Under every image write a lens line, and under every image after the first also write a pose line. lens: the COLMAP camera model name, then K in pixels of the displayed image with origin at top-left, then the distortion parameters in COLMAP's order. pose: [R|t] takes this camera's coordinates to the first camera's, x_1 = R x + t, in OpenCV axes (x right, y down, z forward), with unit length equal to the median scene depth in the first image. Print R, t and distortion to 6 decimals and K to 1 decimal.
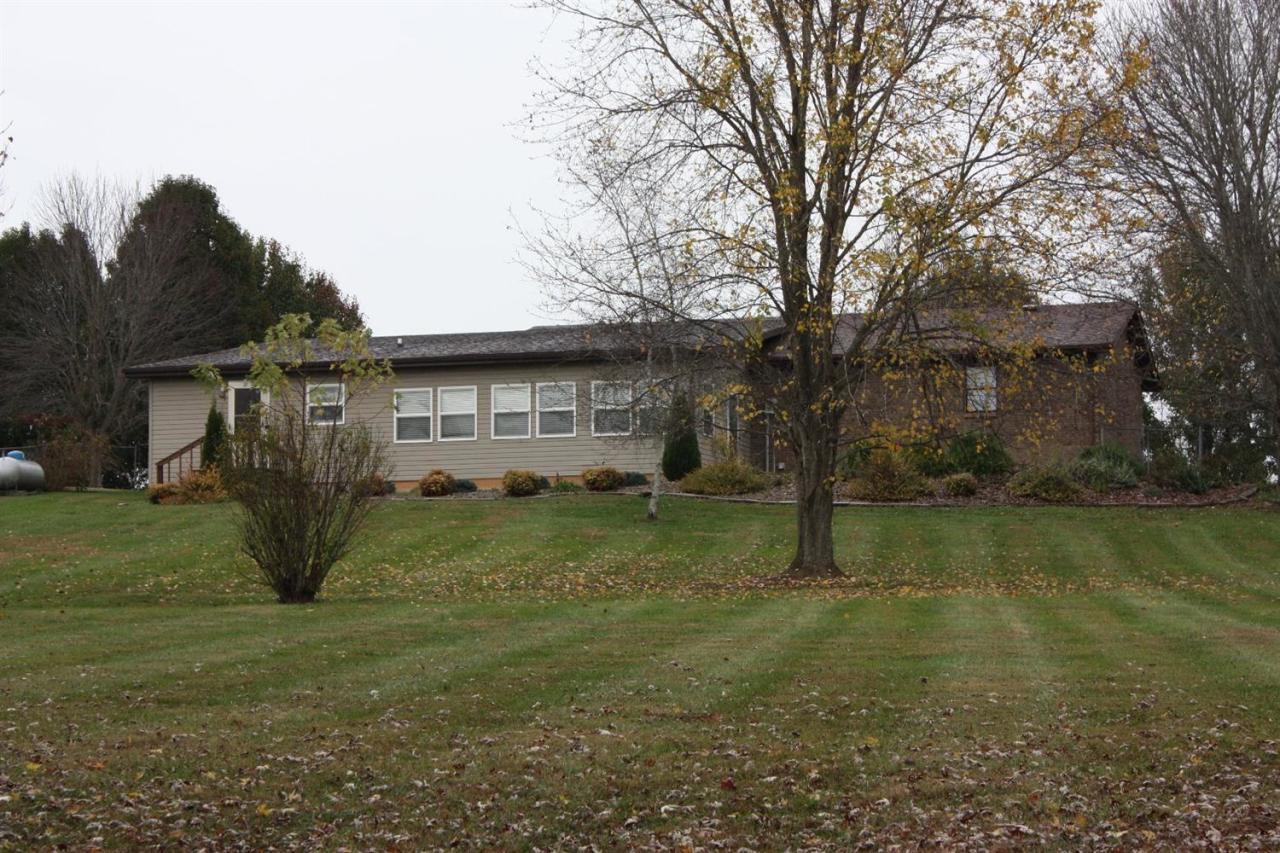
lens RADIAL K [[2043.5, 0, 639.4], [0, 2043.5, 426.1], [0, 0, 1]] dist [-0.071888, 0.000000]
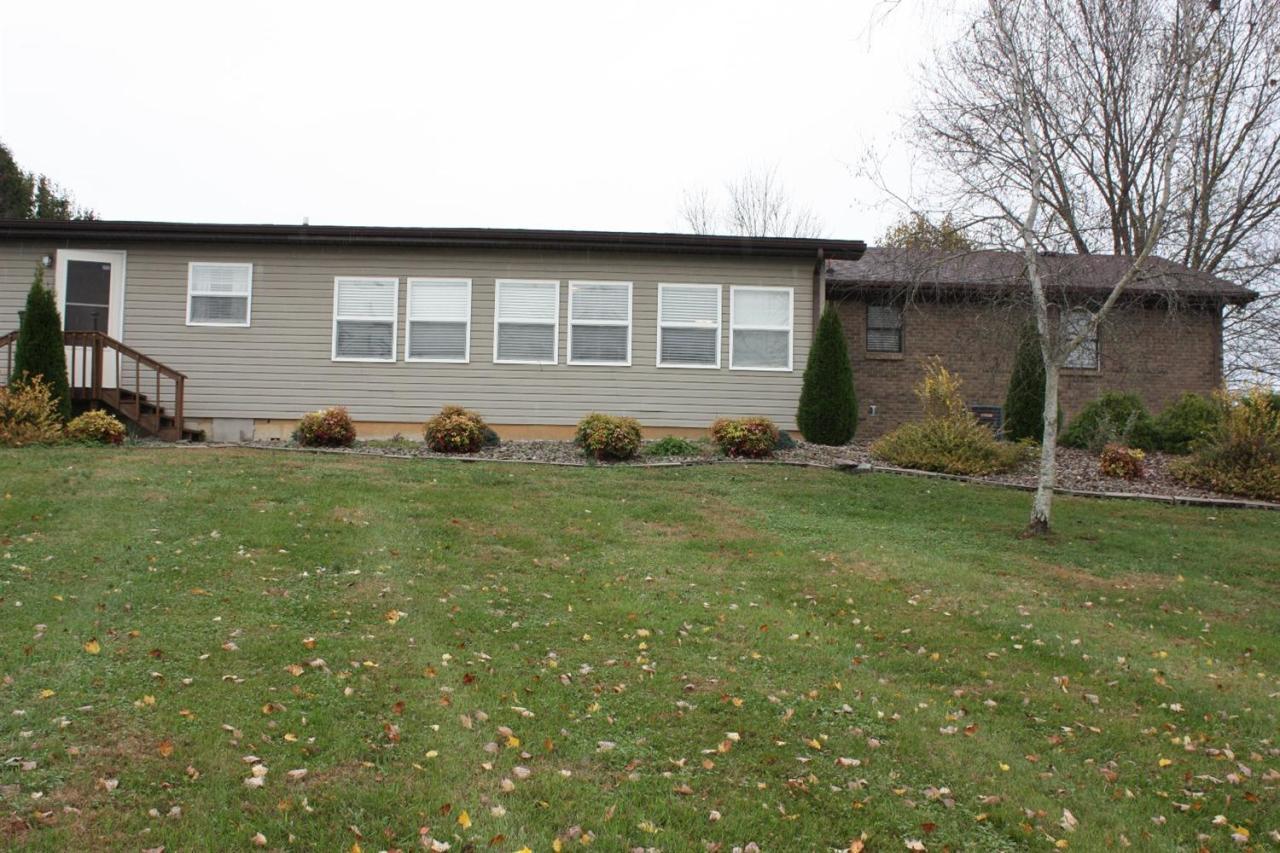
lens RADIAL K [[1428.3, 0, 641.4], [0, 1428.3, 426.8], [0, 0, 1]] dist [-0.057433, 0.000000]
pose [[0.968081, 0.048281, 0.245942, -0.137505], [-0.054950, 0.998282, 0.020321, 0.014868], [-0.244538, -0.033187, 0.969072, 0.555600]]
